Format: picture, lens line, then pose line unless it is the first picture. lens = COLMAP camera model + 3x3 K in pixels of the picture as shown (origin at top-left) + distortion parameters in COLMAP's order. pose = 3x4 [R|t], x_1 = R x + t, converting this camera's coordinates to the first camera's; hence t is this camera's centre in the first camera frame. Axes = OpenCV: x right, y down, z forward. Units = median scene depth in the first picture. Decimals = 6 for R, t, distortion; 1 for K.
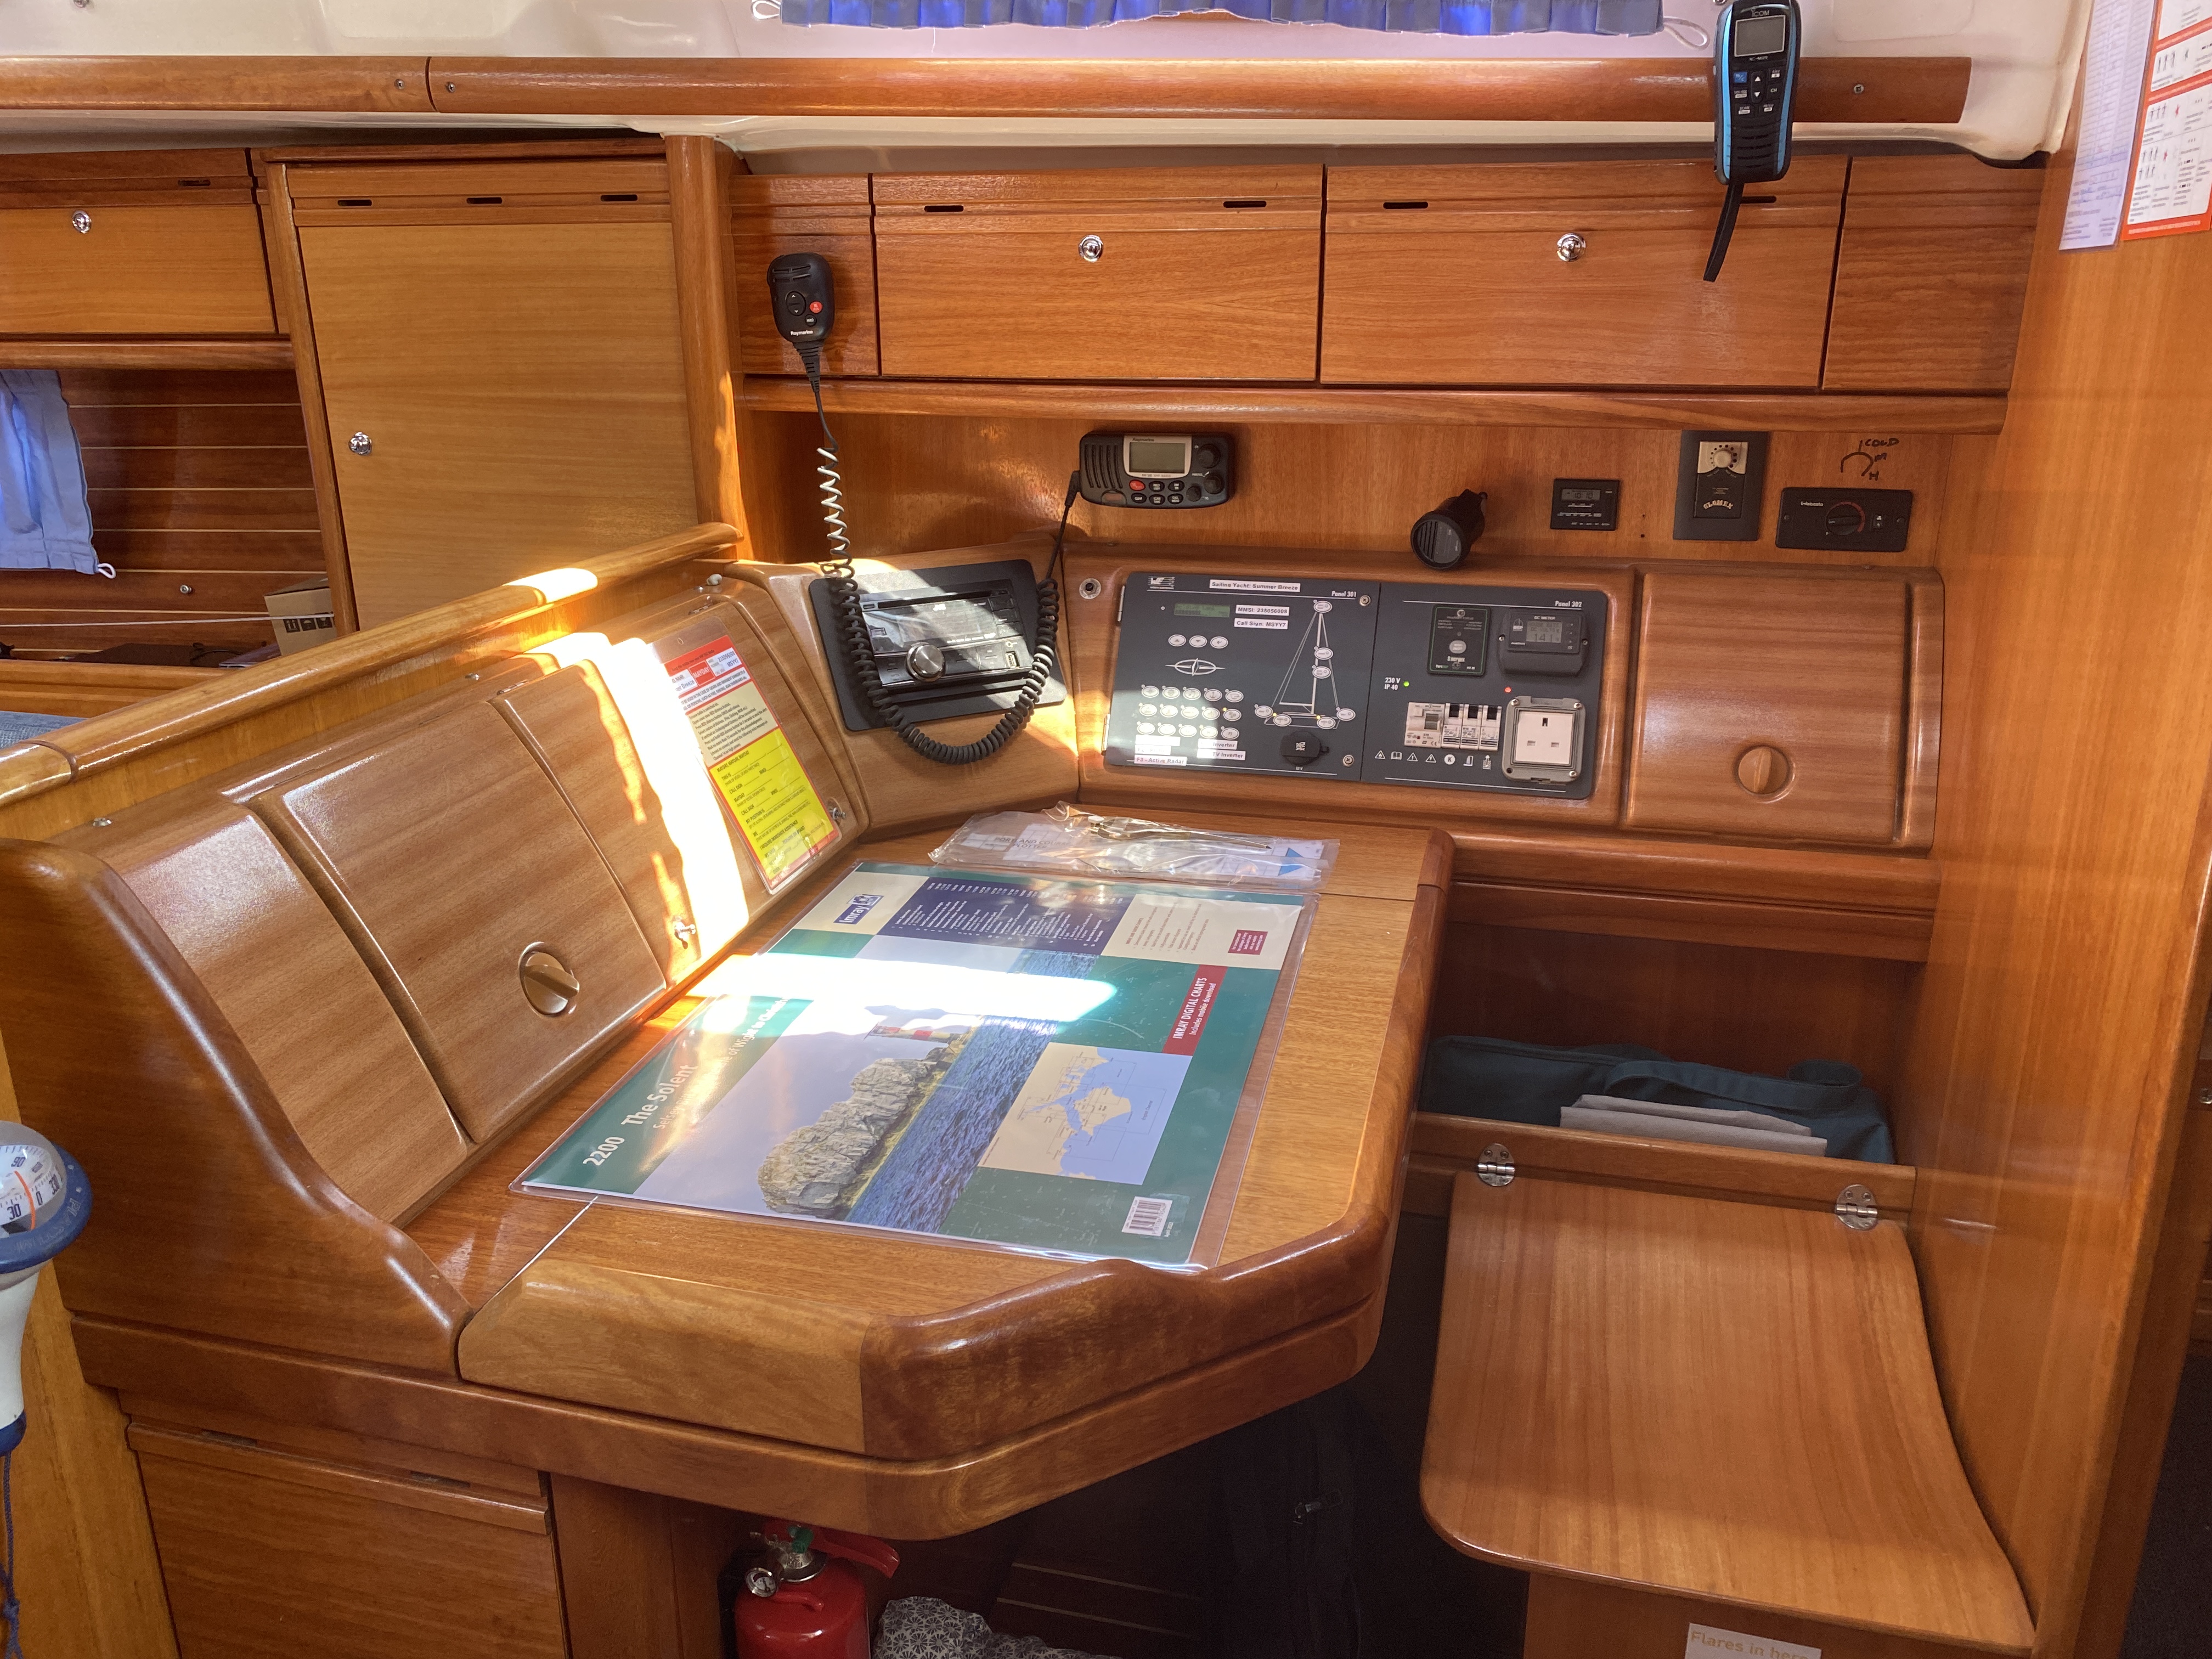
lens RADIAL K [[1706.0, 0, 1106.2], [0, 1706.0, 825.1], [0, 0, 1]] dist [0.001663, 0.000408]
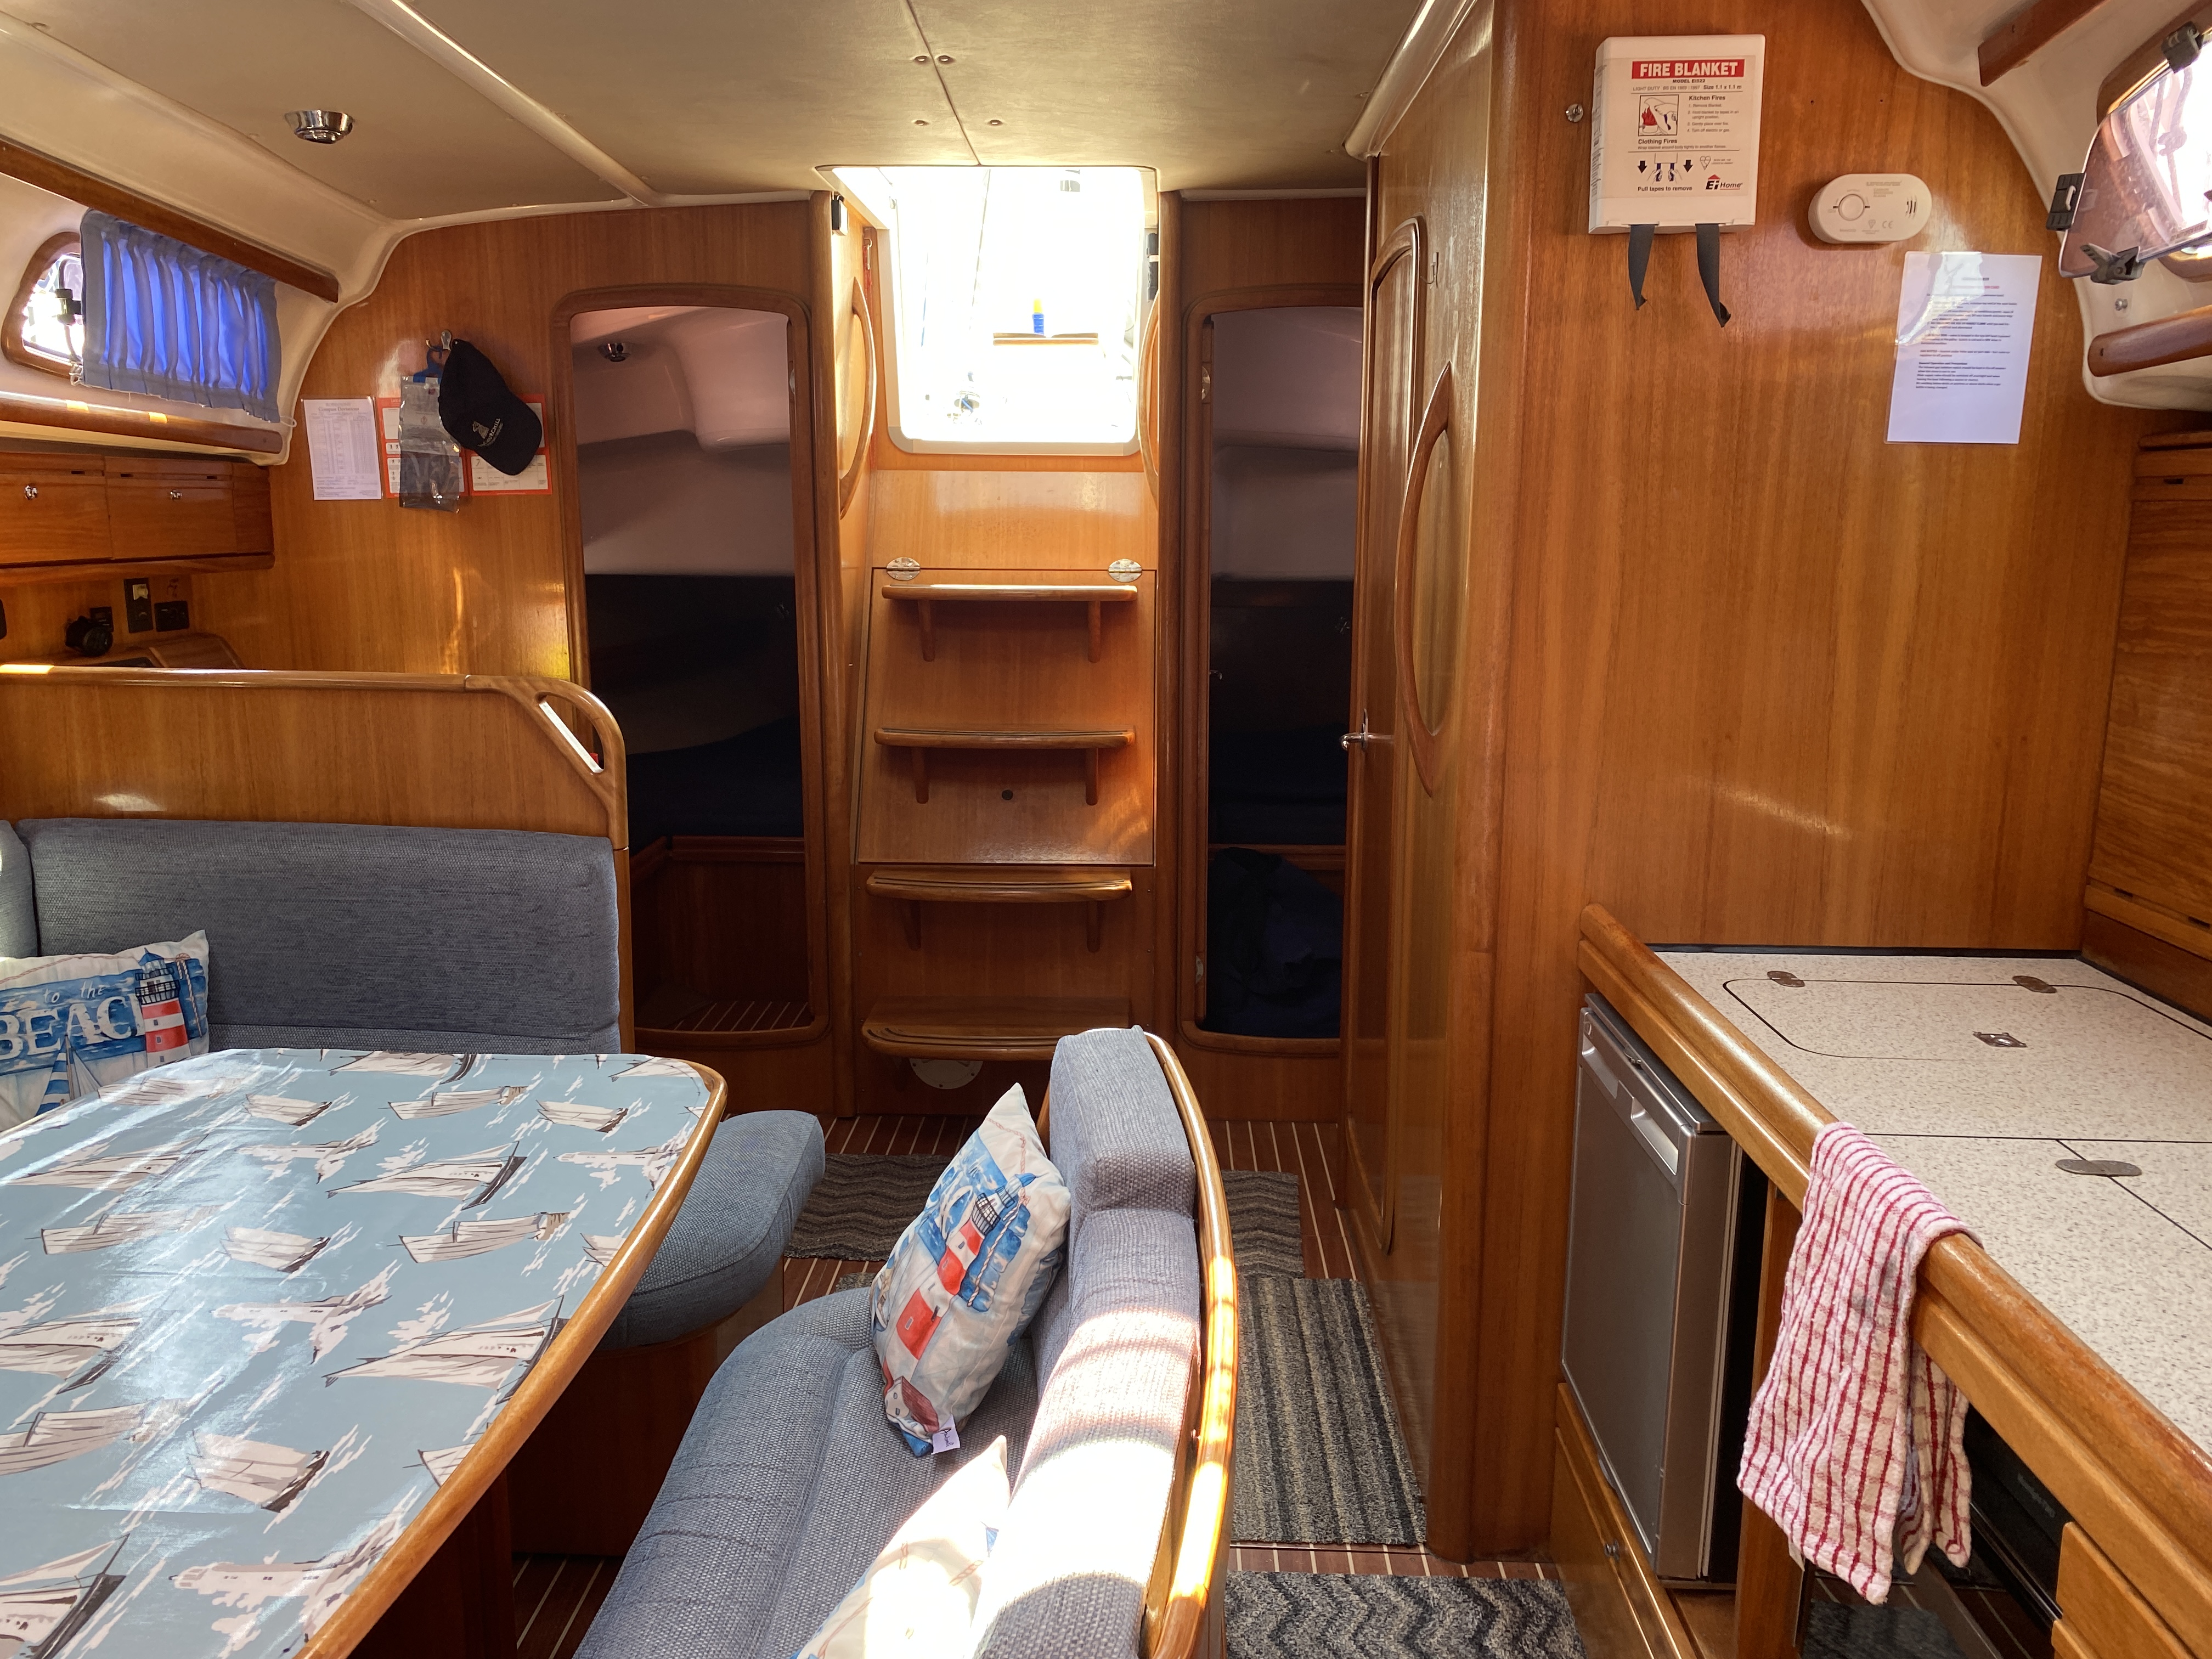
lens RADIAL K [[1706.0, 0, 1103.6], [0, 1706.0, 828.0], [0, 0, 1]] dist [0.001663, 0.000408]
pose [[-0.213777, -0.178724, 0.960394, -1.971075], [0.305383, 0.921623, 0.239485, -0.088168], [-0.927923, 0.344485, -0.142442, 0.296840]]
